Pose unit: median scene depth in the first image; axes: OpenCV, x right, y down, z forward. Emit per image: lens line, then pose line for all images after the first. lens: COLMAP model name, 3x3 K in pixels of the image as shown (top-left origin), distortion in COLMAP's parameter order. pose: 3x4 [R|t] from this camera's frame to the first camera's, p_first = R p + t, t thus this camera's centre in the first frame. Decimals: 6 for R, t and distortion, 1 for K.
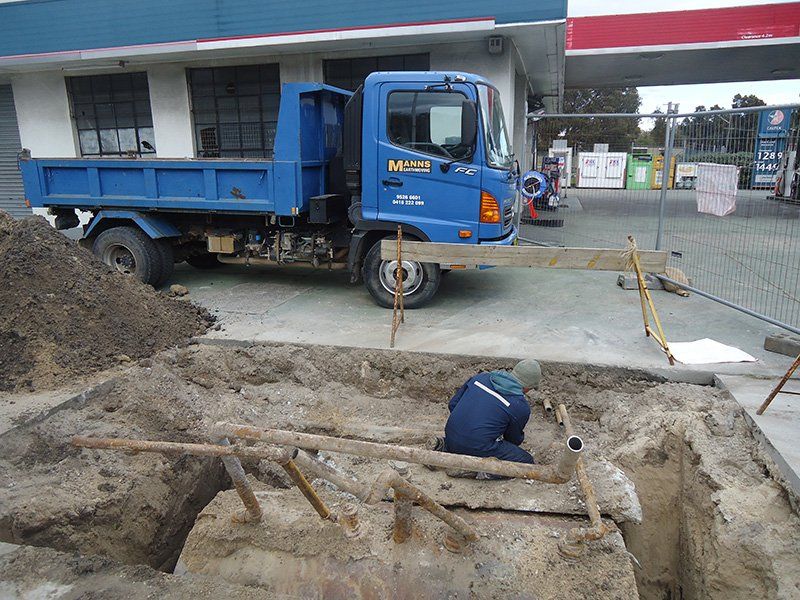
lens RADIAL K [[585.4, 0, 400.0], [0, 585.4, 300.0], [0, 0, 1]] dist [-0.005084, -0.000974]
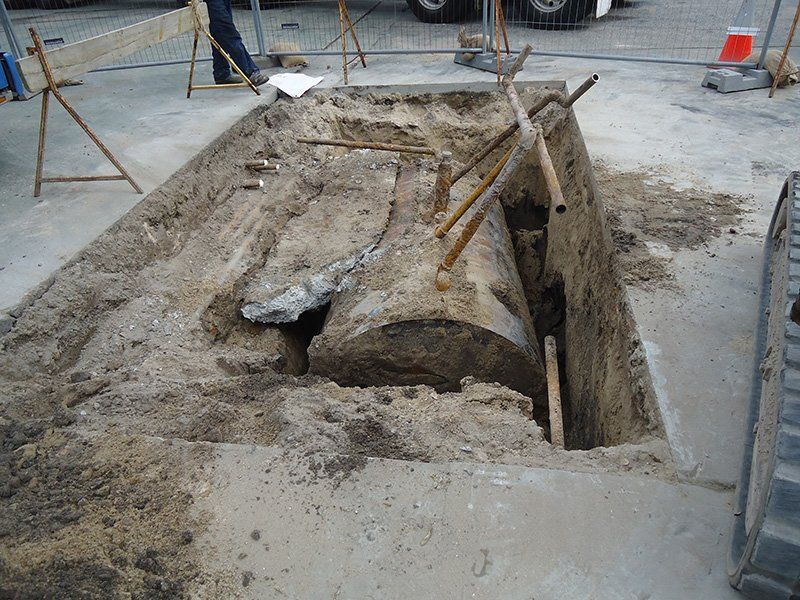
lens RADIAL K [[607.1, 0, 400.0], [0, 607.1, 300.0], [0, 0, 1]] dist [-0.006017, -0.000027]
pose [[-0.105678, -0.533634, 0.839087, -0.621220], [0.303510, 0.786238, 0.538249, -0.104747], [-0.946950, 0.311552, 0.078875, 0.527908]]
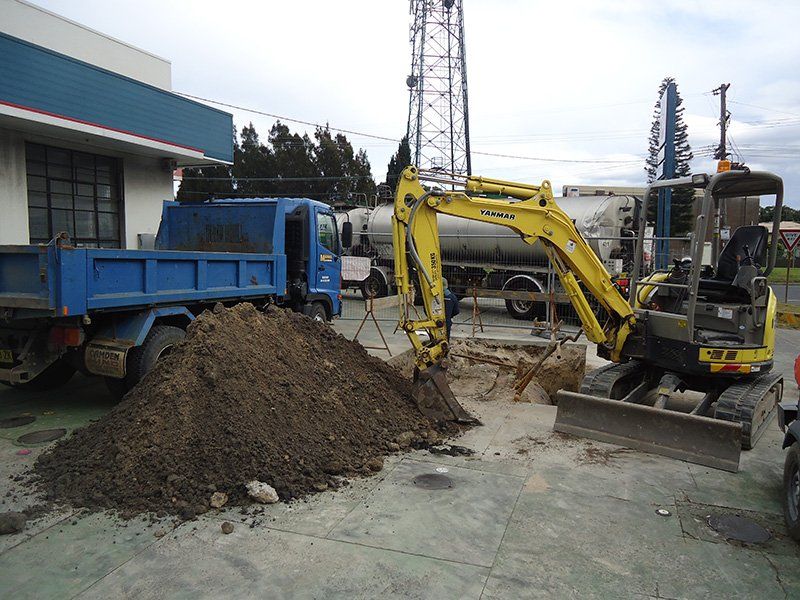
lens RADIAL K [[607.1, 0, 400.0], [0, 607.1, 300.0], [0, 0, 1]] dist [-0.006017, -0.000027]
pose [[0.060653, -0.068085, 0.995834, -1.480501], [0.225190, 0.972883, 0.052800, -0.142923], [-0.972425, 0.221049, 0.074341, 0.631614]]
